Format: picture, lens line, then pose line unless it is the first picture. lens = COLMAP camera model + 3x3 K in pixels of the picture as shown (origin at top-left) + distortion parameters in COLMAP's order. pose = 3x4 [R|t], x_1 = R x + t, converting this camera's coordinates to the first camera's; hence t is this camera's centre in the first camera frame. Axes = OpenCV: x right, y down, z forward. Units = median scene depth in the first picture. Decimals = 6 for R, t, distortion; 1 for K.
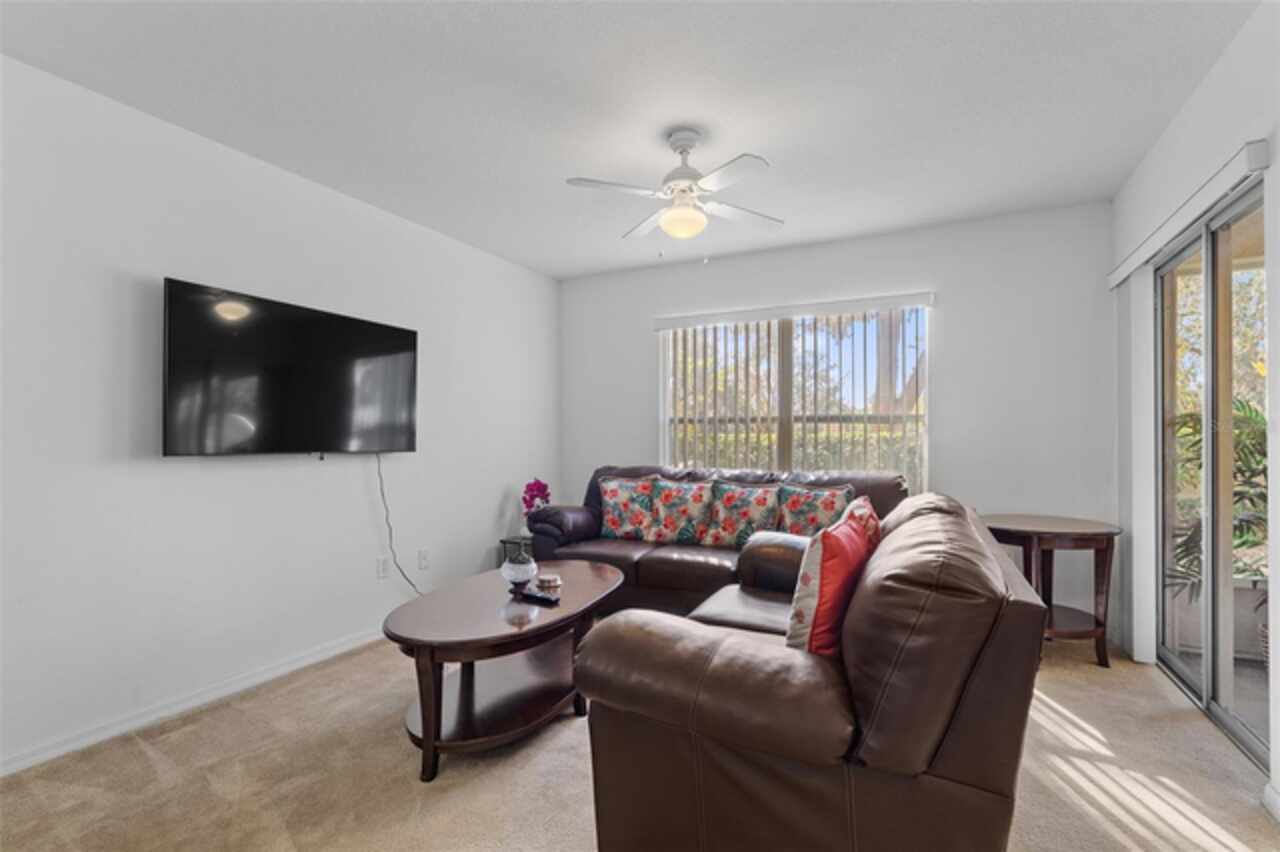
lens RADIAL K [[580.2, 0, 642.2], [0, 580.2, 432.0], [0, 0, 1]] dist [-0.005390, -0.000348]
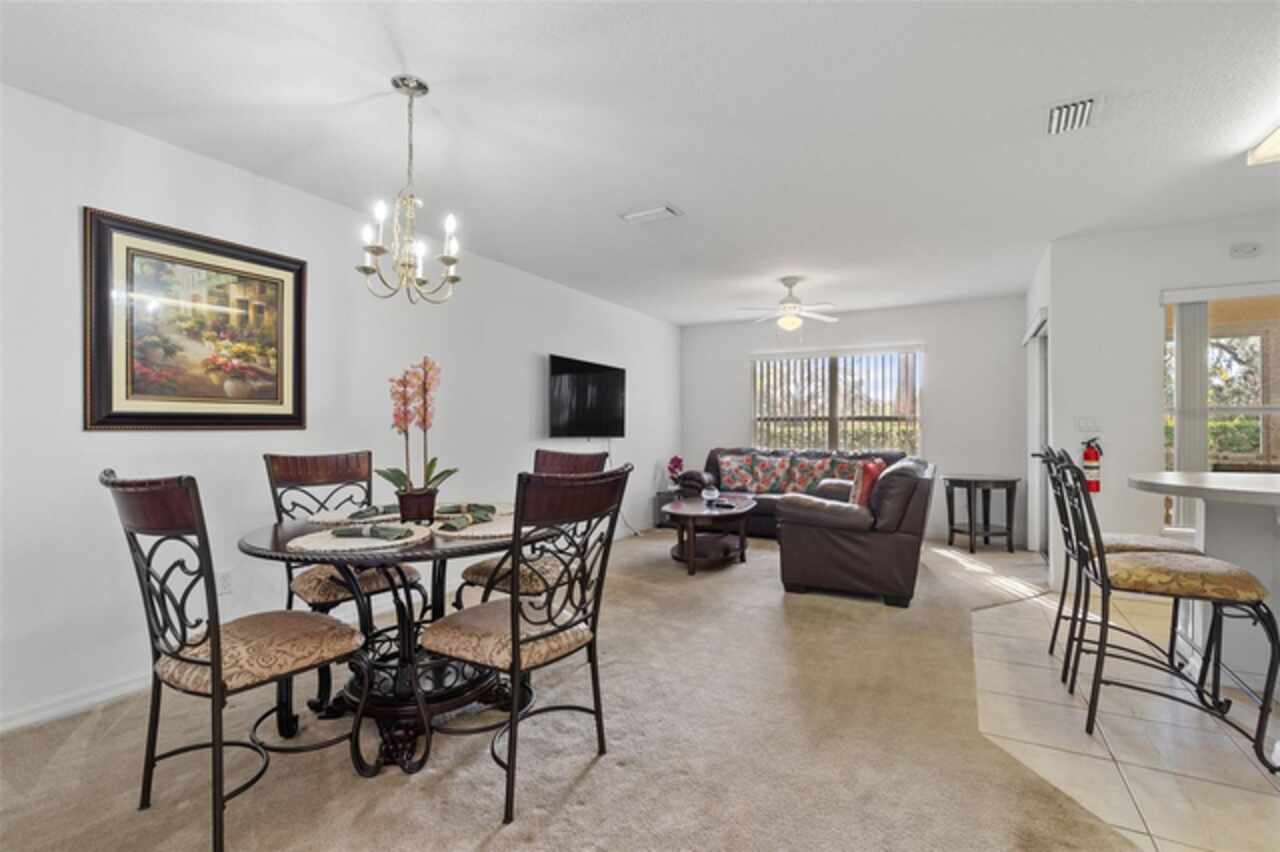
lens RADIAL K [[580.2, 0, 639.7], [0, 580.2, 428.1], [0, 0, 1]] dist [-0.005390, -0.000348]
pose [[0.999082, 0.000026, -0.042839, -0.242259], [0.000136, 0.999993, 0.003759, -0.001363], [0.042839, -0.003761, 0.999075, -0.689122]]
